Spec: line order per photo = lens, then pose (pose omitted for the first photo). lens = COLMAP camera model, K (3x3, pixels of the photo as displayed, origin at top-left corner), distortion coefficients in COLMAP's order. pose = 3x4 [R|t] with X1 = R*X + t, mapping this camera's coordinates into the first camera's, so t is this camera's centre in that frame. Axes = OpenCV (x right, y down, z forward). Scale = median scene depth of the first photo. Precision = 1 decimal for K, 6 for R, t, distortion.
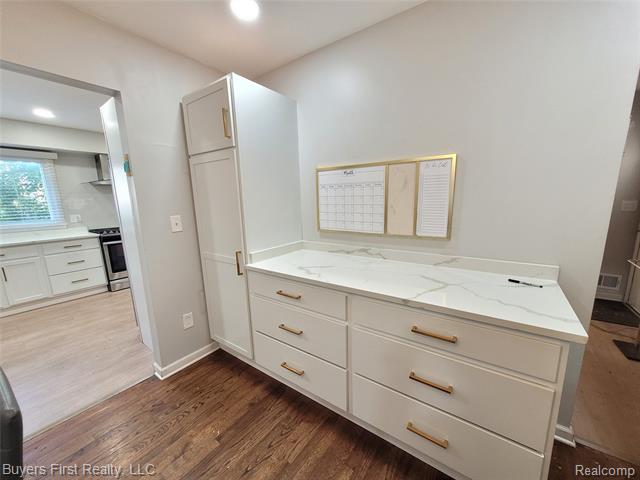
lens RADIAL K [[250.3, 0, 323.0], [0, 250.3, 244.2], [0, 0, 1]] dist [0.000871, 0.000151]
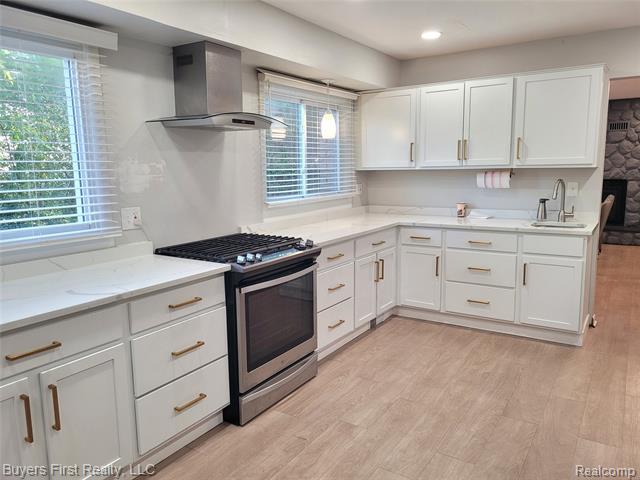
lens RADIAL K [[481.5, 0, 320.0], [0, 481.5, 240.0], [0, 0, 1]] dist [0.026262, -0.005573]
pose [[0.998564, 0.007875, 0.052995, -1.423133], [-0.006078, 0.999404, -0.033986, -0.093577], [-0.053231, 0.033616, 0.998016, 0.560832]]
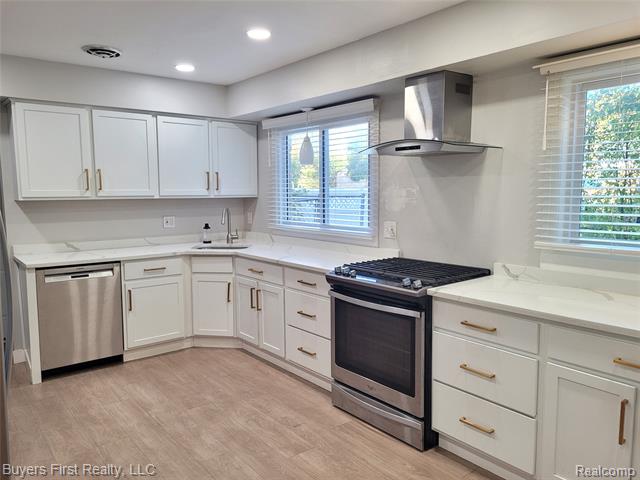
lens RADIAL K [[481.5, 0, 320.0], [0, 481.5, 240.0], [0, 0, 1]] dist [0.026262, -0.005573]
pose [[-0.268947, 0.127984, -0.954614, -0.151416], [-0.164094, 0.970553, 0.176352, -0.420178], [0.949074, 0.204076, -0.240026, 2.069482]]
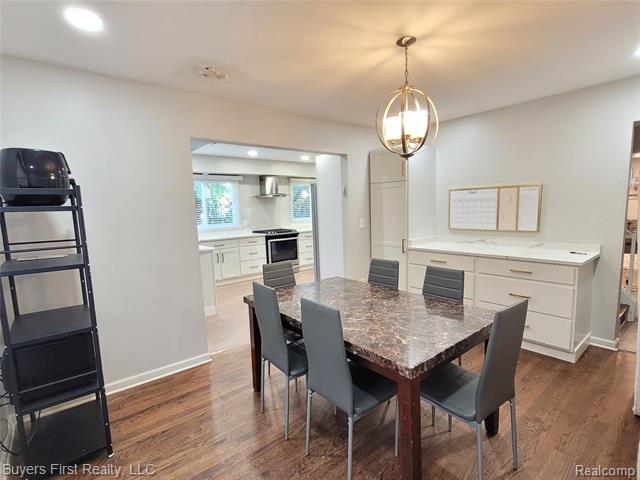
lens RADIAL K [[322.4, 0, 322.0], [0, 322.4, 245.8], [0, 0, 1]] dist [-0.000221, -0.000624]
pose [[0.967622, 0.024448, -0.251217, -0.275580], [-0.037725, 0.998126, -0.048171, 0.175092], [0.249569, 0.056088, 0.966731, -1.106611]]
